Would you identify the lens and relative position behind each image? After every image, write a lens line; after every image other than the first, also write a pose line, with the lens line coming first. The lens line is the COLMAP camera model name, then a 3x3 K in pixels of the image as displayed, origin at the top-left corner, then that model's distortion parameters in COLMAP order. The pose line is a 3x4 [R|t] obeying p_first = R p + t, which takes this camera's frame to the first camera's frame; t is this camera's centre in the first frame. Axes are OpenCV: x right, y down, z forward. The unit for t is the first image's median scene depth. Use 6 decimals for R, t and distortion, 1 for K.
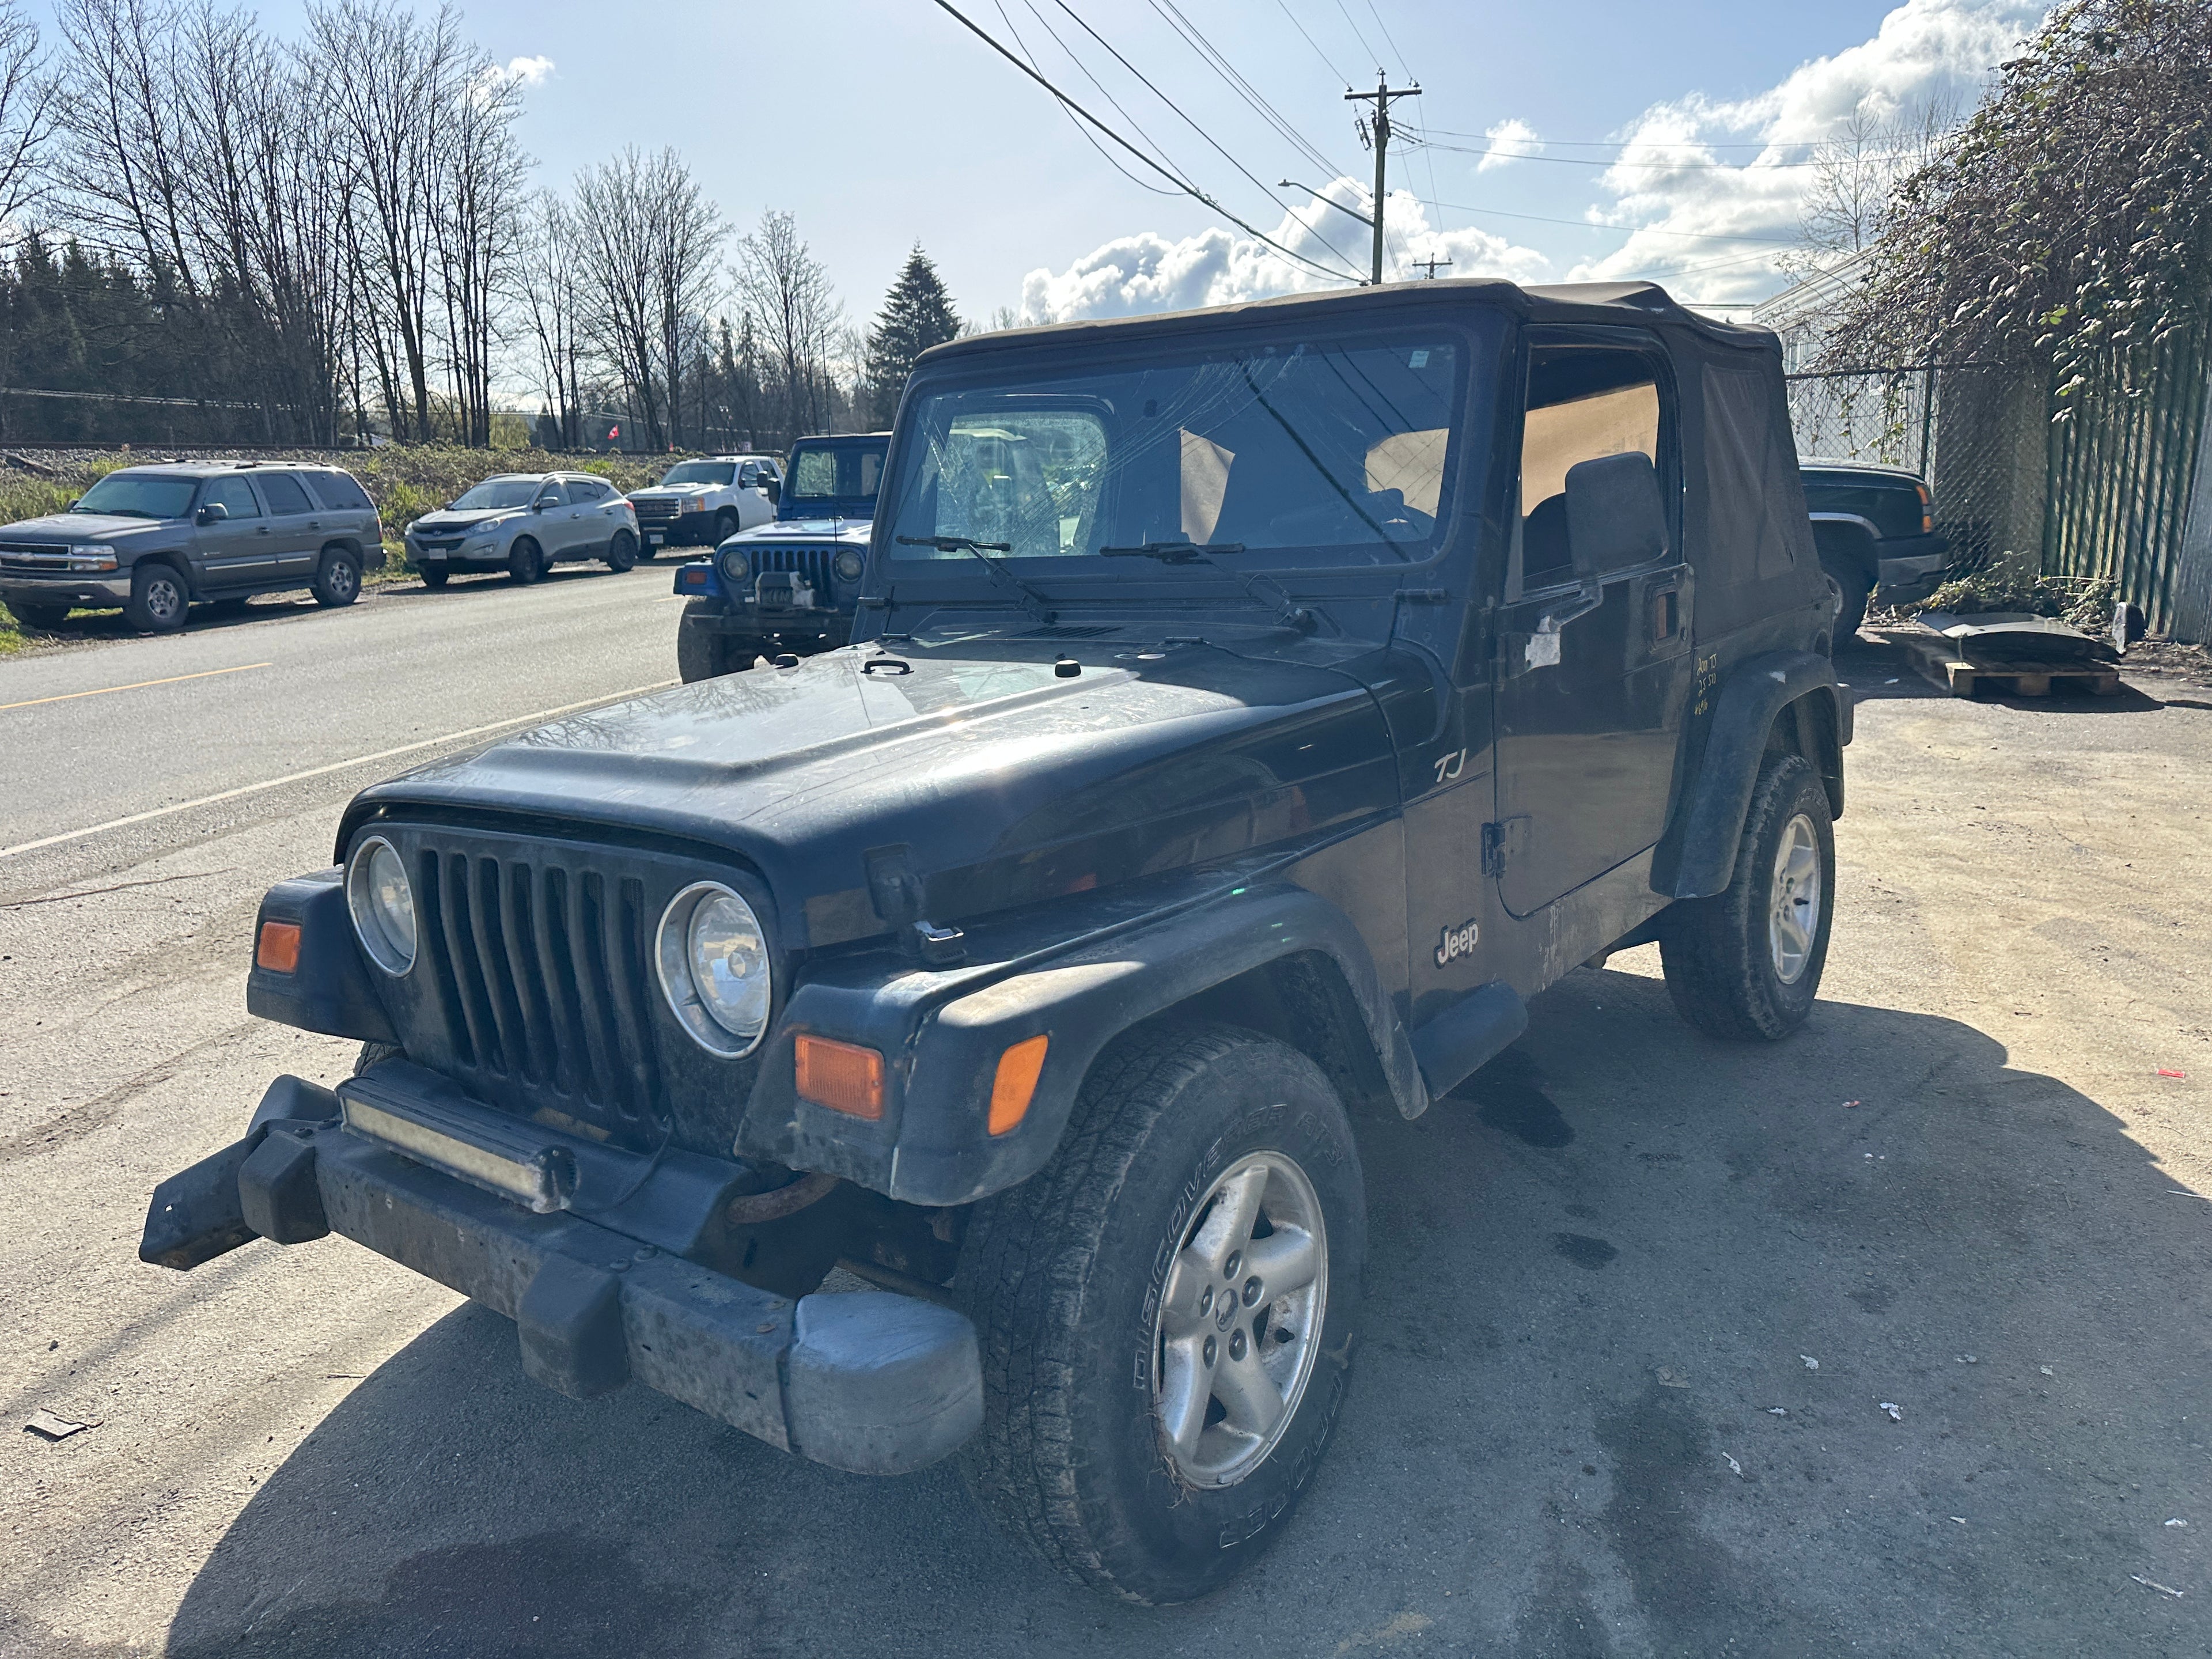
lens RADIAL K [[1561.2, 0, 1122.3], [0, 1561.2, 832.0], [0, 0, 1]] dist [0.030731, -0.038308]
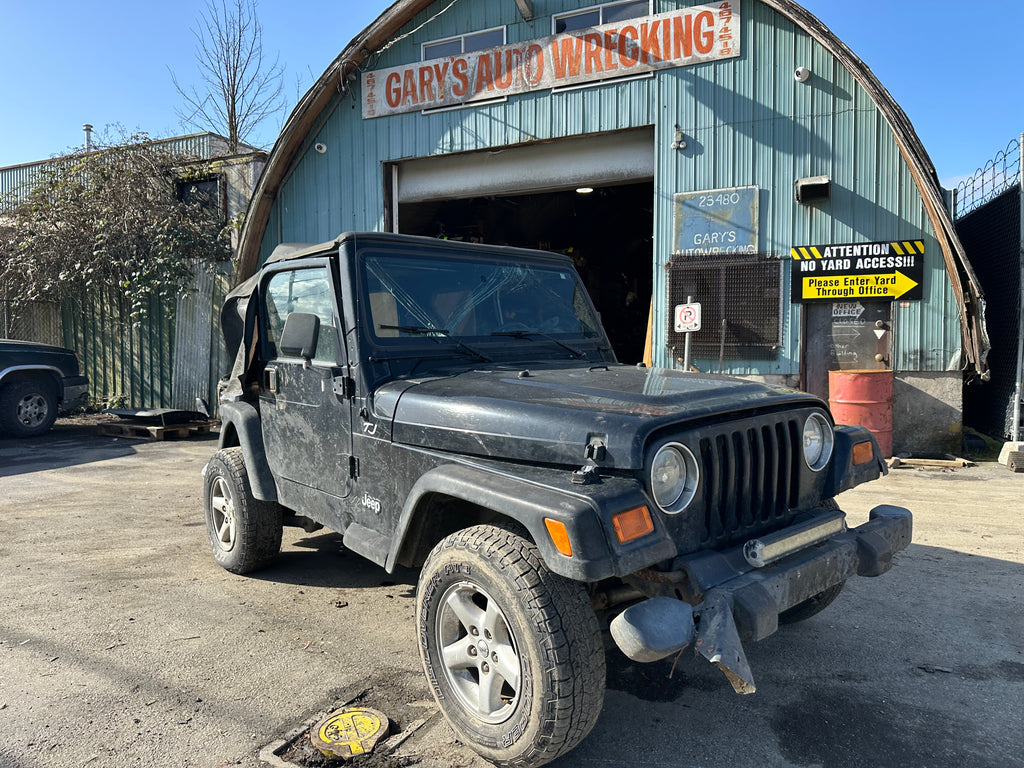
lens RADIAL K [[716.1, 0, 514.1], [0, 716.1, 378.1], [0, 0, 1]] dist [0.030837, -0.043720]
pose [[0.220294, -0.008980, 0.975392, -0.323470], [0.215482, 0.975701, -0.039684, -0.019158], [-0.951335, 0.218922, 0.216876, 0.224245]]
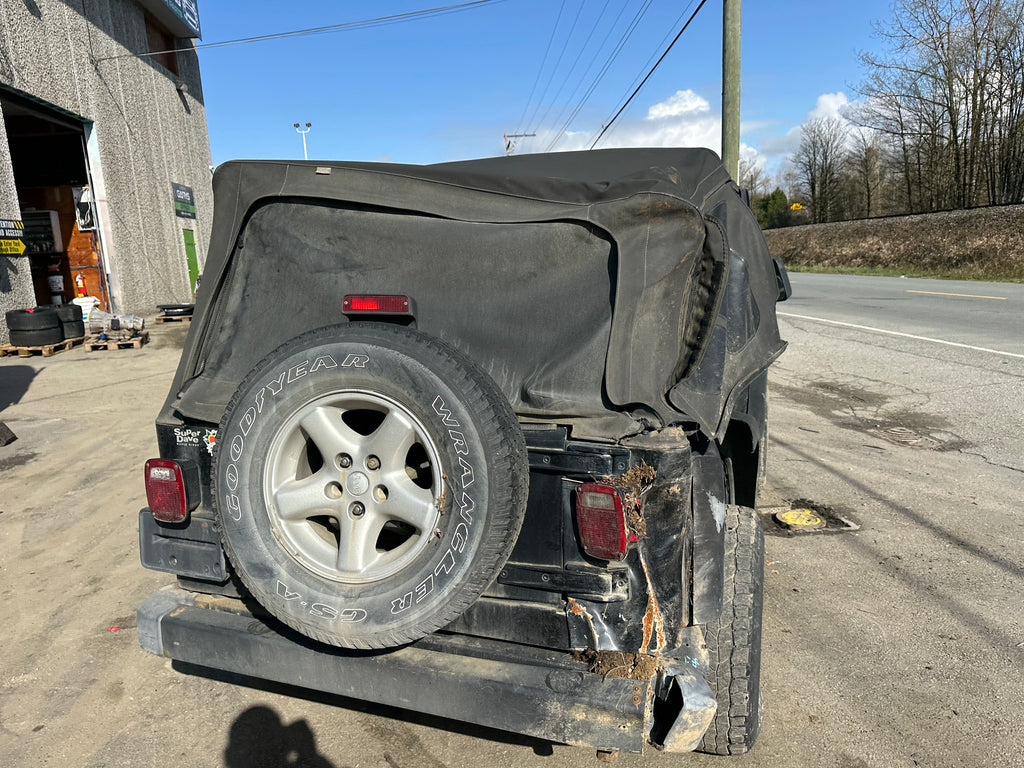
lens RADIAL K [[722.7, 0, 514.3], [0, 722.7, 390.2], [0, 0, 1]] dist [0.030731, -0.038308]
pose [[-0.943359, 0.141929, -0.299884, 0.153552], [0.013796, 0.919877, 0.391963, -0.147919], [0.331488, 0.365625, -0.869732, 0.620496]]
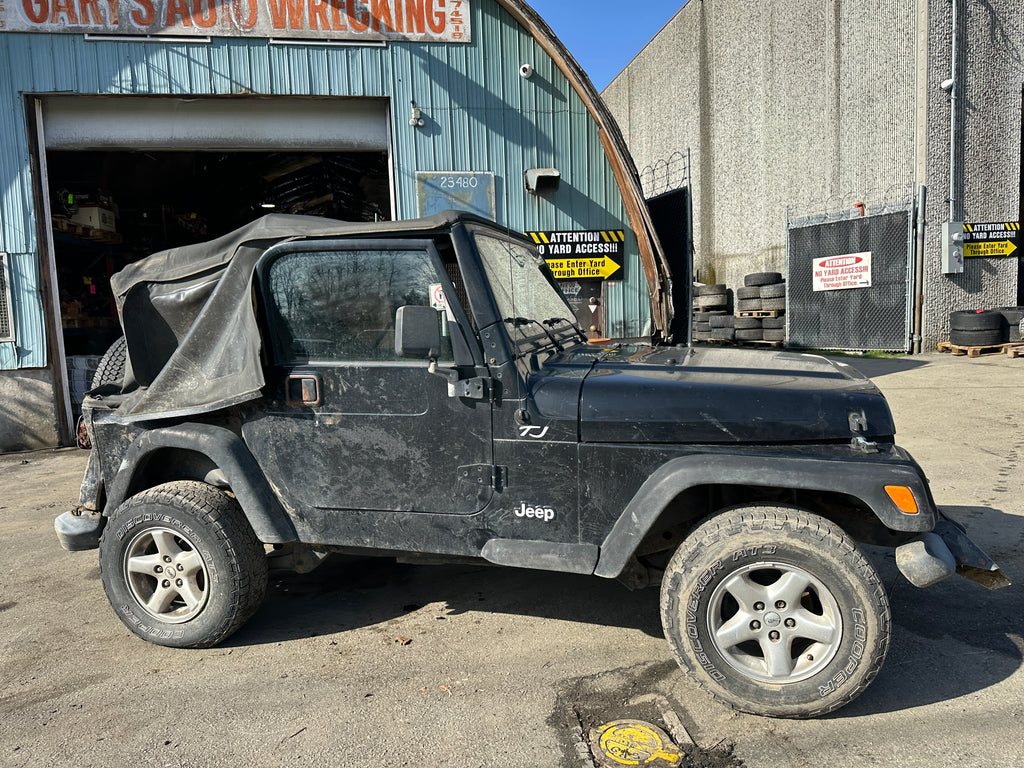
lens RADIAL K [[722.7, 0, 514.3], [0, 722.7, 380.9], [0, 0, 1]] dist [0.030731, -0.038308]
pose [[-0.375687, -0.041228, 0.925829, -0.297875], [0.255068, 0.955827, 0.146066, -0.080107], [-0.890954, 0.291025, -0.348576, 0.433992]]
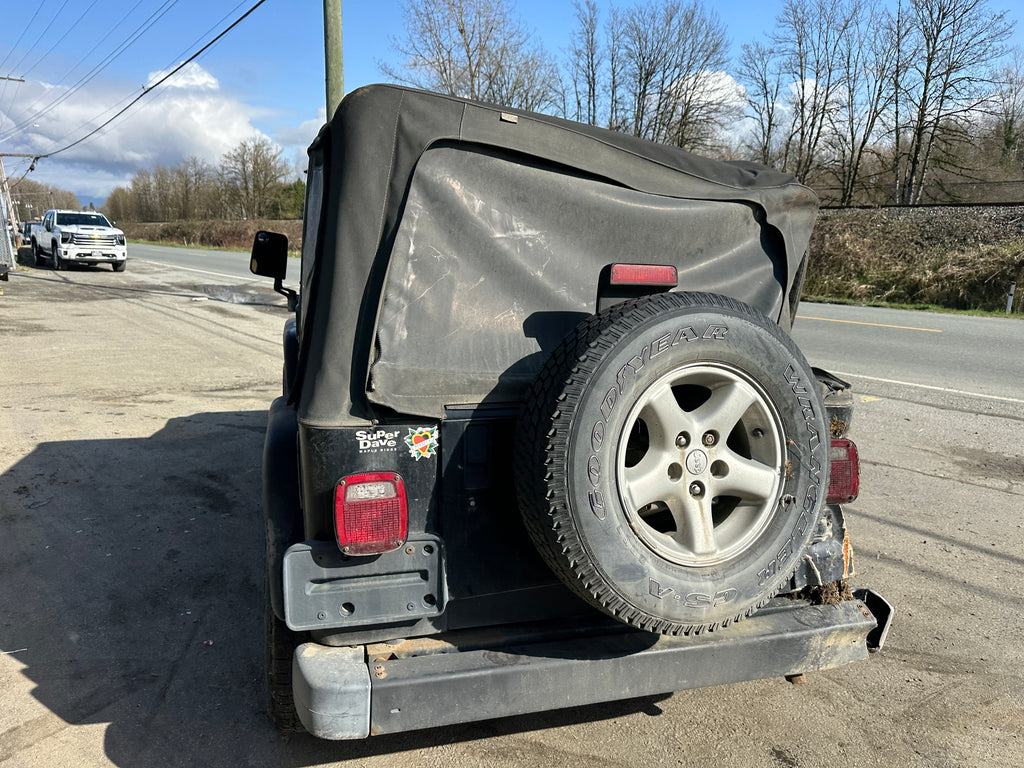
lens RADIAL K [[722.7, 0, 515.0], [0, 722.7, 385.5], [0, 0, 1]] dist [0.030731, -0.038308]
pose [[-0.577422, 0.191427, -0.793687, 0.279093], [-0.173431, 0.921180, 0.348351, -0.128250], [0.797813, 0.338795, -0.498710, 0.519006]]
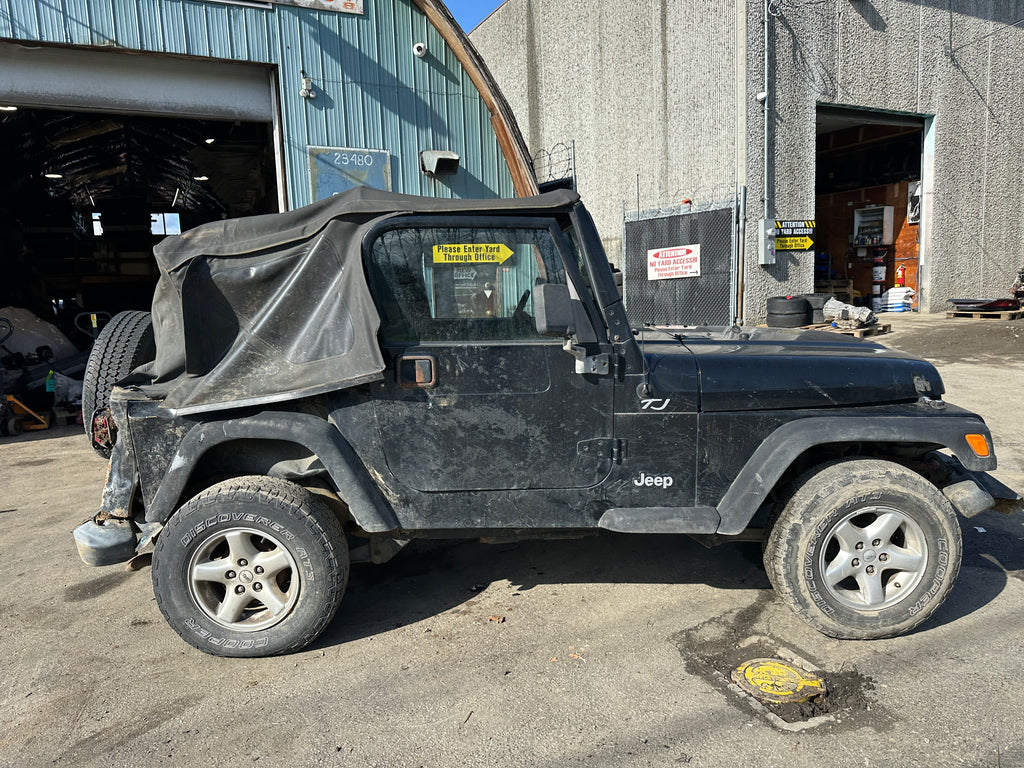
lens RADIAL K [[722.7, 0, 514.4], [0, 722.7, 385.8], [0, 0, 1]] dist [0.030731, -0.038308]
pose [[-0.617209, -0.046899, 0.785401, -0.243312], [0.229015, 0.944292, 0.236358, -0.106478], [-0.752732, 0.325751, -0.572084, 0.536933]]
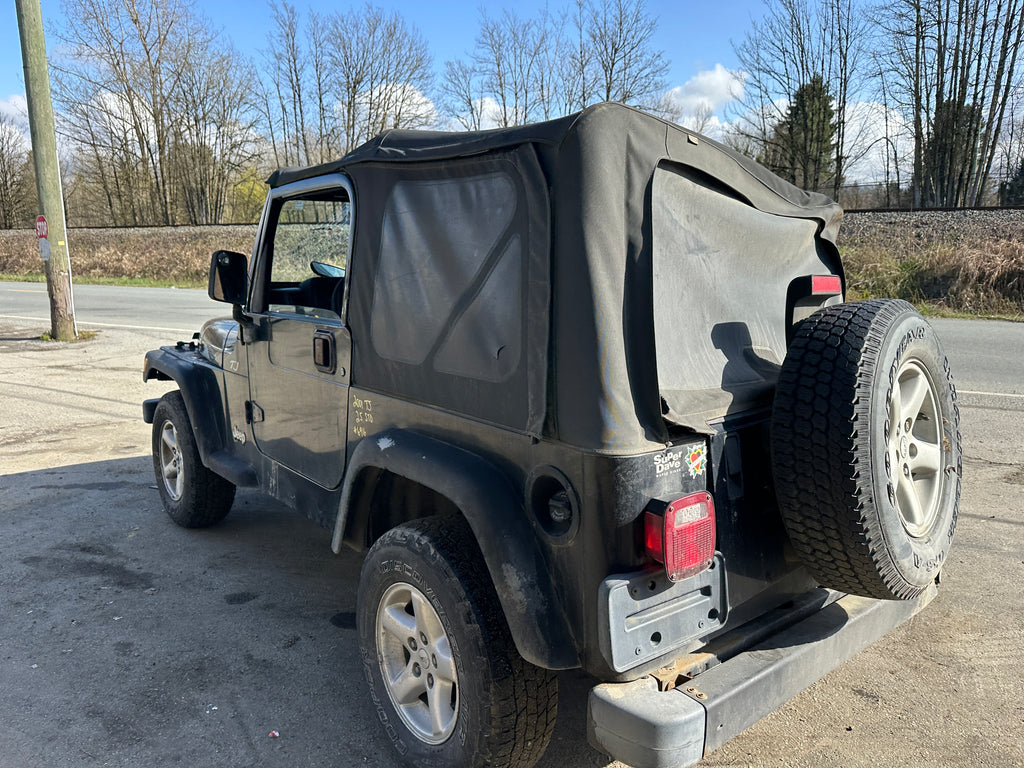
lens RADIAL K [[727.5, 0, 510.3], [0, 727.5, 389.6], [0, 0, 1]] dist [0.013550, -0.017507]
pose [[-0.223921, 0.221580, -0.949085, 0.323525], [-0.205538, 0.941174, 0.268227, -0.108208], [0.952687, 0.255135, -0.165205, 0.416410]]
